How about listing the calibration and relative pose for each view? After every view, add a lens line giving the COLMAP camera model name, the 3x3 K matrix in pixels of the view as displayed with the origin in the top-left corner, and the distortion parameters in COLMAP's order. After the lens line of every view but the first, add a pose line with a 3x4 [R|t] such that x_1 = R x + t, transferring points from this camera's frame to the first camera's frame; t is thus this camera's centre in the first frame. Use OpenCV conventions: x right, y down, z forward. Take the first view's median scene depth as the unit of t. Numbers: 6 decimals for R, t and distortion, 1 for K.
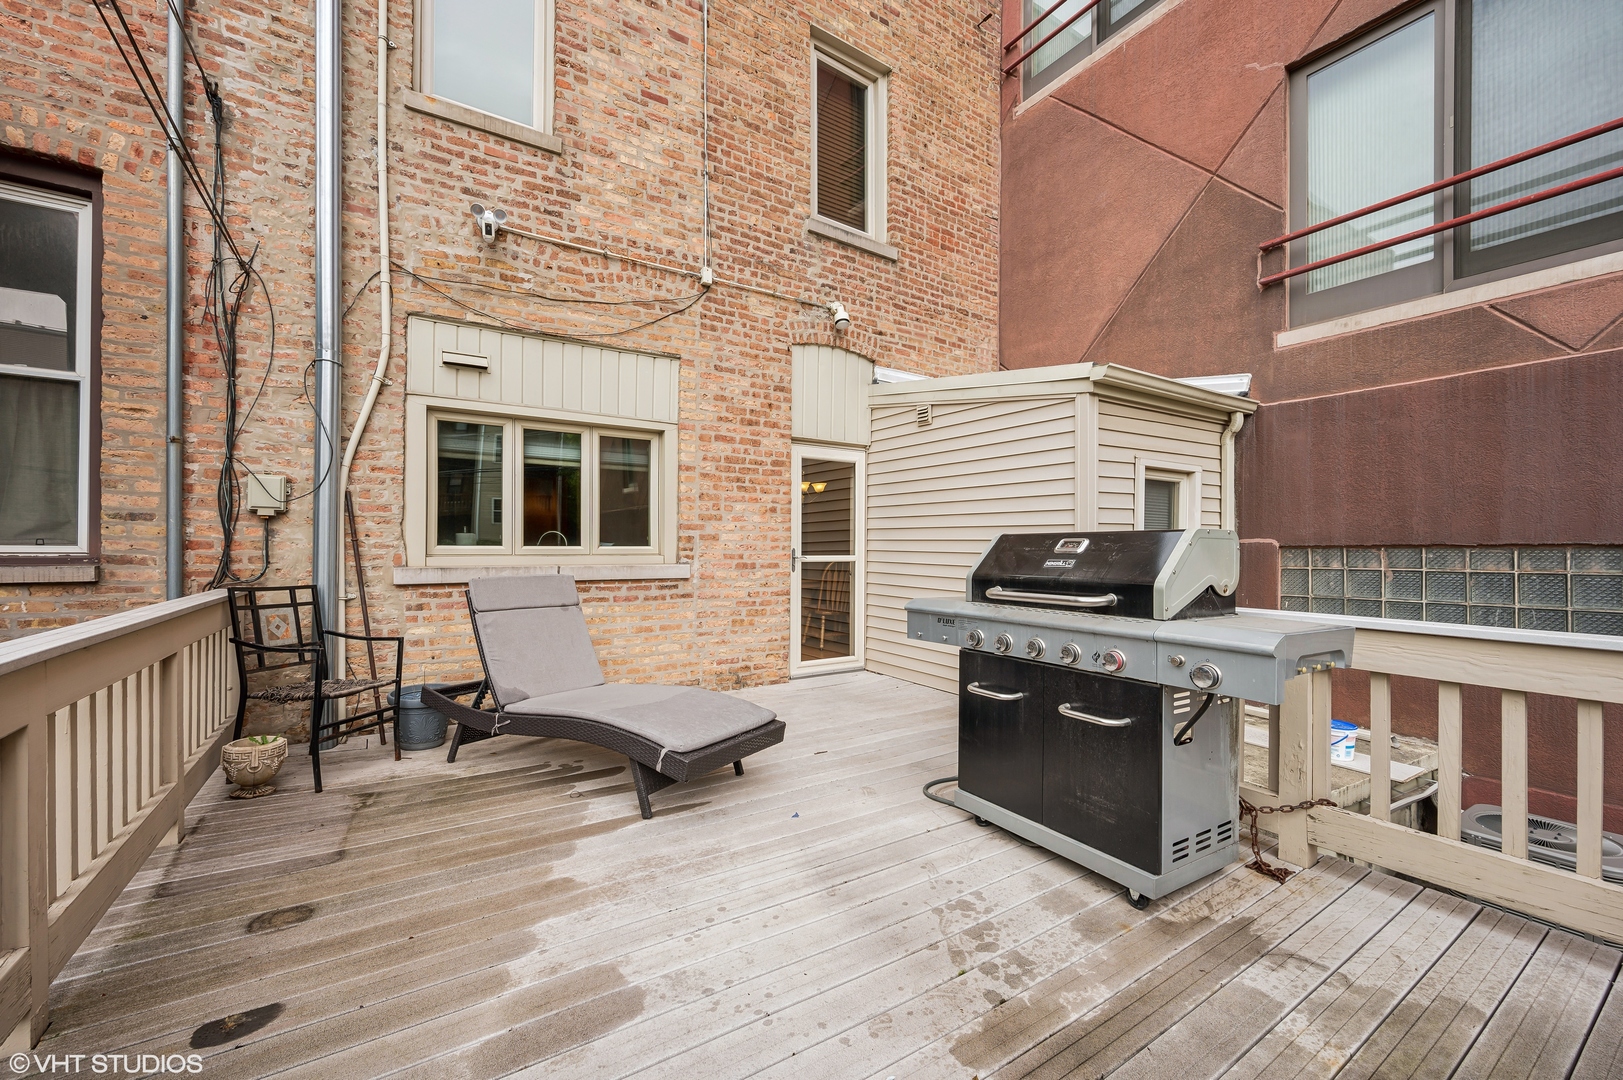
lens RADIAL K [[659.9, 0, 805.5], [0, 659.9, 542.7], [0, 0, 1]] dist [0.004227, -0.000411]
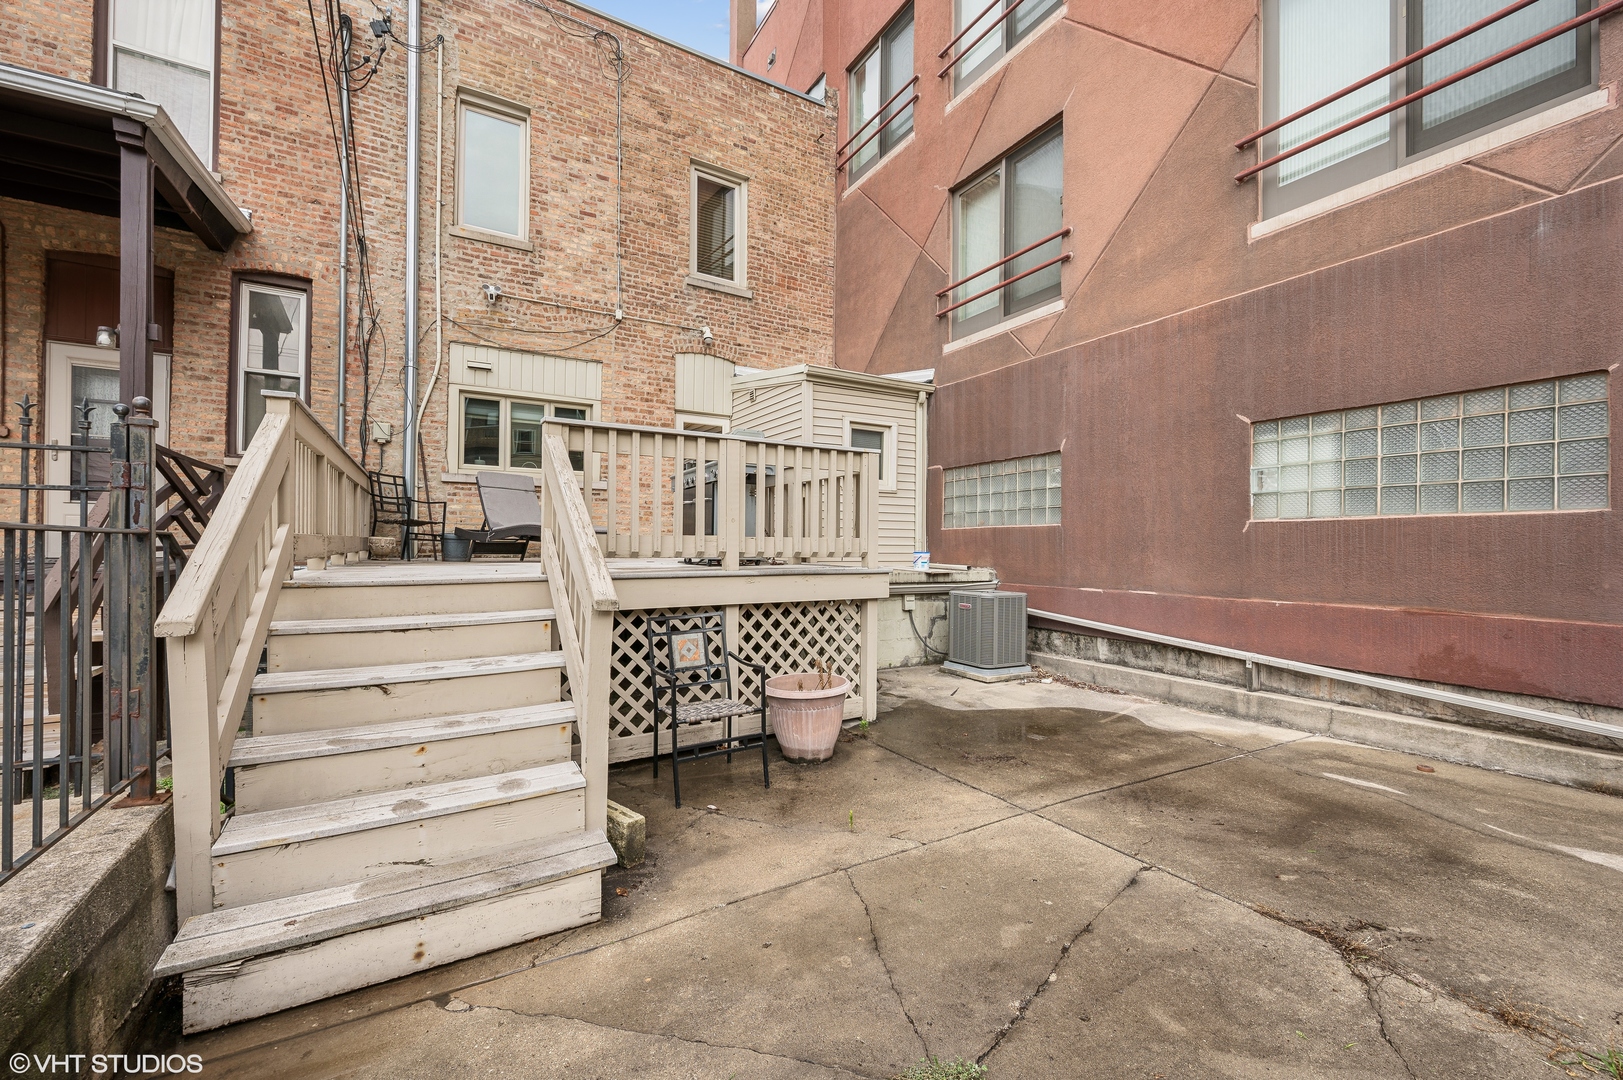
lens RADIAL K [[659.9, 0, 800.1], [0, 659.9, 535.4], [0, 0, 1]] dist [0.004227, -0.000411]
pose [[0.998506, 0.004439, -0.054468, 0.447508], [-0.004807, 0.999967, -0.006614, 0.192934], [0.054437, 0.006866, 0.998494, -0.736413]]
